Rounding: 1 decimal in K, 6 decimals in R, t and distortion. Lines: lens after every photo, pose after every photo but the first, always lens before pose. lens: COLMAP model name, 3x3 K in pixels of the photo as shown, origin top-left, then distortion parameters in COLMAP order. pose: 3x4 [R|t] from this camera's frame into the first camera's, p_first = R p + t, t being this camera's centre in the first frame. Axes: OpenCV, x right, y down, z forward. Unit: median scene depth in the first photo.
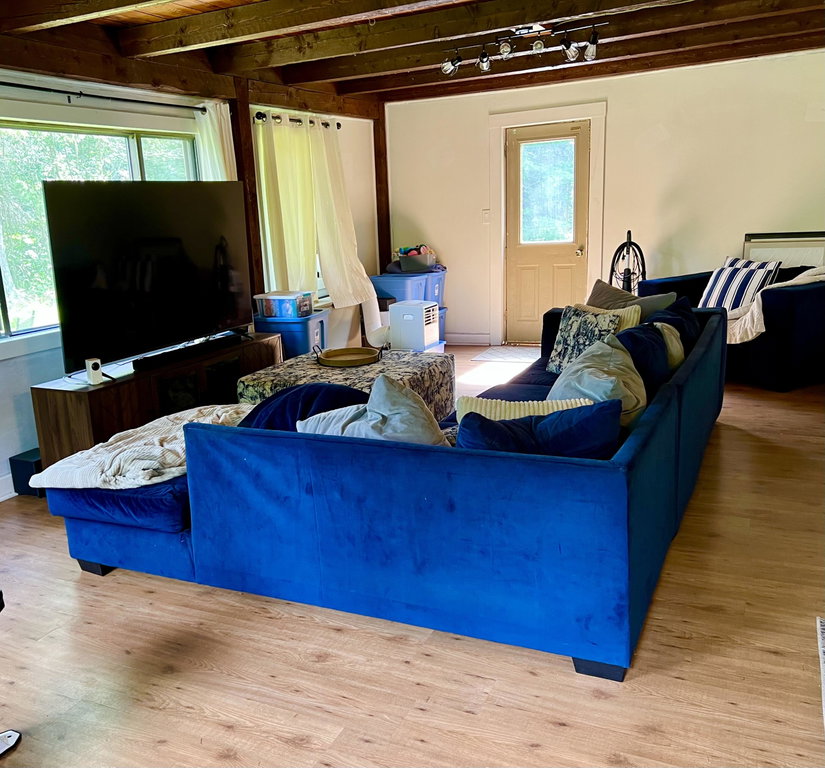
lens RADIAL K [[809.2, 0, 408.2], [0, 809.2, 390.8], [0, 0, 1]] dist [0.000469, 0.000000]
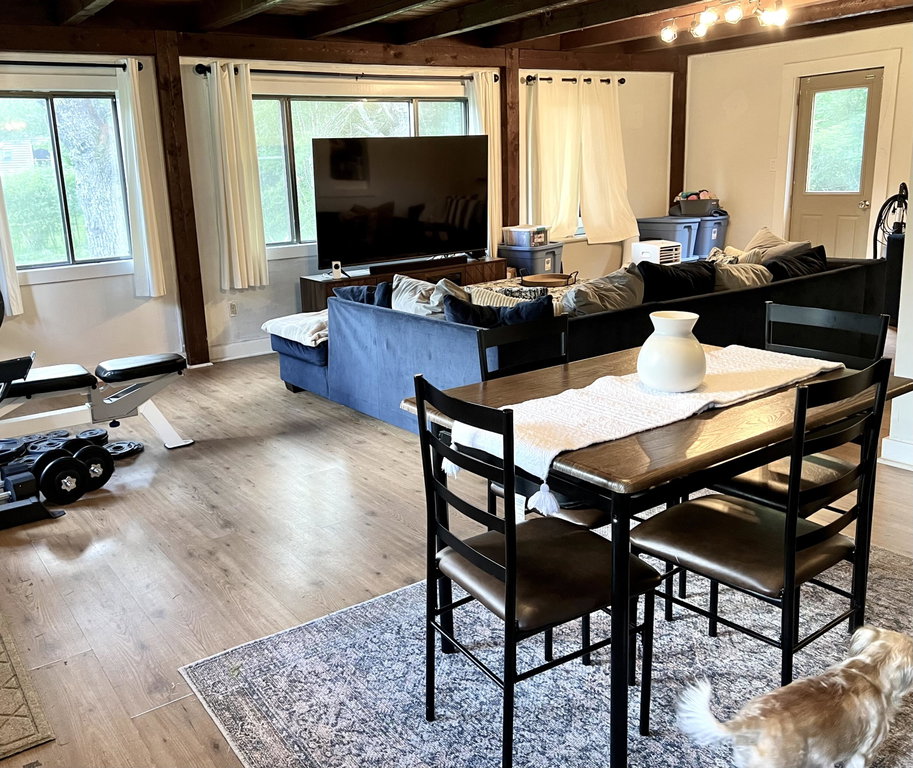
lens RADIAL K [[861.1, 0, 457.9], [0, 861.1, 379.3], [0, 0, 1]] dist [-0.034881, 0.000000]
pose [[0.884218, 0.126789, -0.449537, 0.372463], [-0.106757, 0.991835, 0.069756, 0.028058], [0.454710, -0.013688, 0.890534, -0.201923]]
